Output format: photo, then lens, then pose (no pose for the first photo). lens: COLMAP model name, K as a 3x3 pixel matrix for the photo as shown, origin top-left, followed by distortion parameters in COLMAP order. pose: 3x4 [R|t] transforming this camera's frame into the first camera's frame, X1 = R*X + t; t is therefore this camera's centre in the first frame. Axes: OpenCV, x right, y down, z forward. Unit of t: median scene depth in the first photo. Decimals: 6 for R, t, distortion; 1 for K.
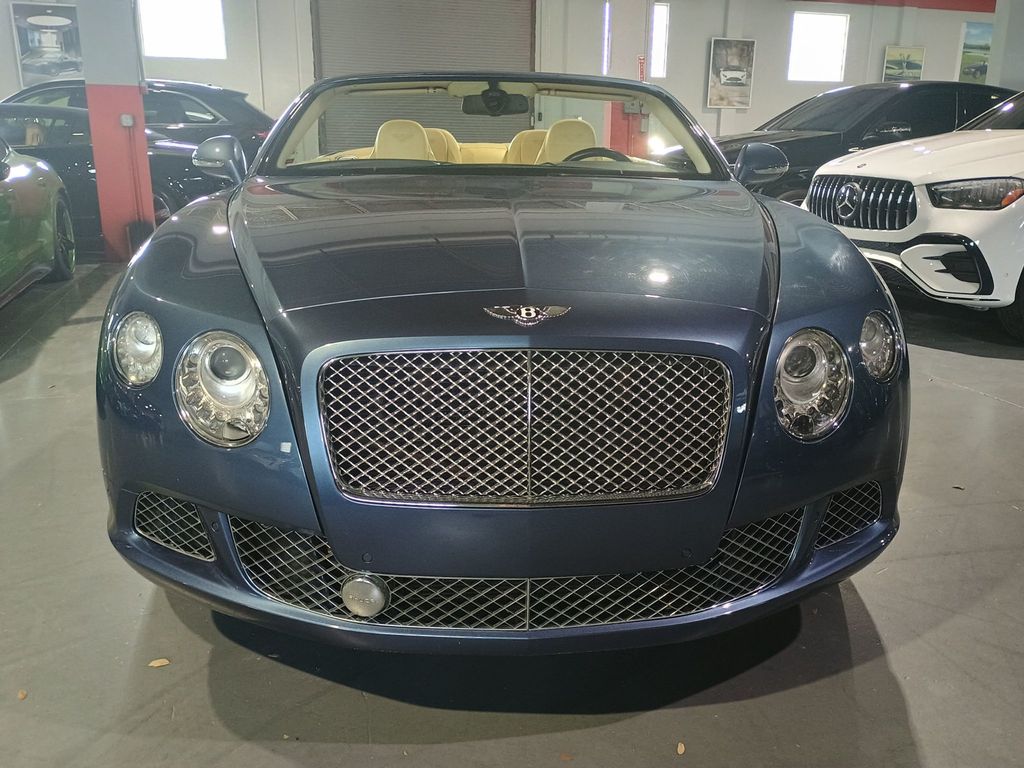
lens RADIAL K [[897.9, 0, 513.9], [0, 897.9, 396.7], [0, 0, 1]] dist [0.056716, -0.065174]
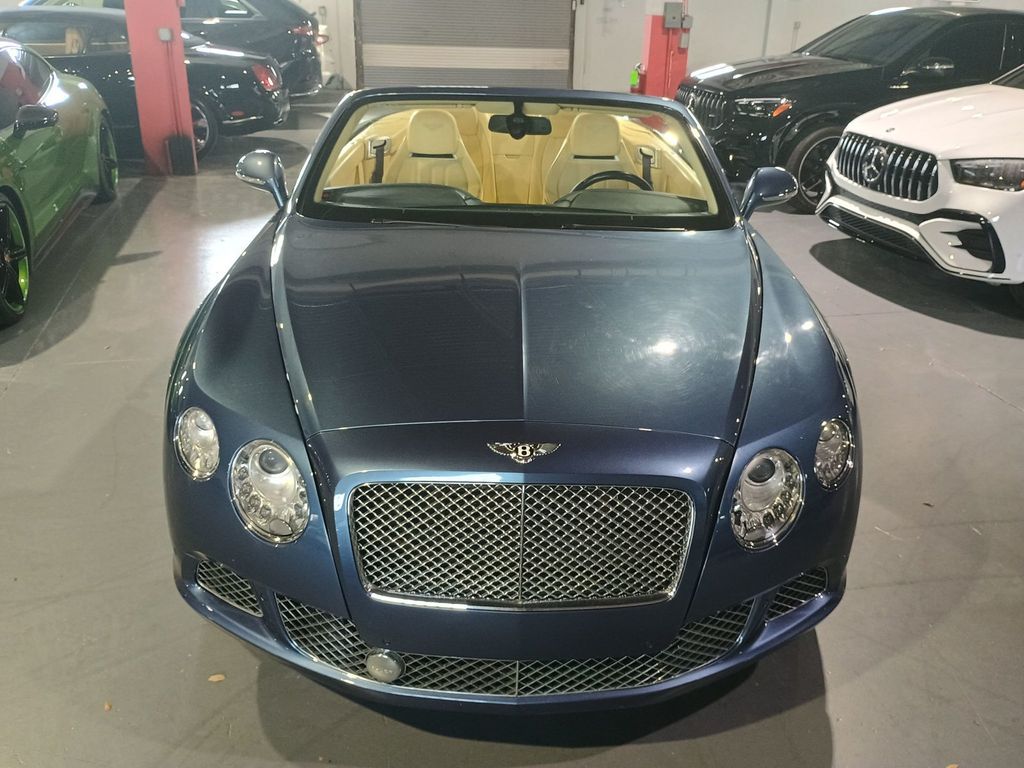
lens RADIAL K [[910.3, 0, 519.5], [0, 910.3, 371.3], [0, 0, 1]] dist [0.029400, -0.016891]
pose [[0.998927, 0.035823, -0.029345, 0.035591], [-0.031853, 0.991507, 0.126094, -0.298846], [0.033612, -0.125024, 0.991584, -0.156177]]
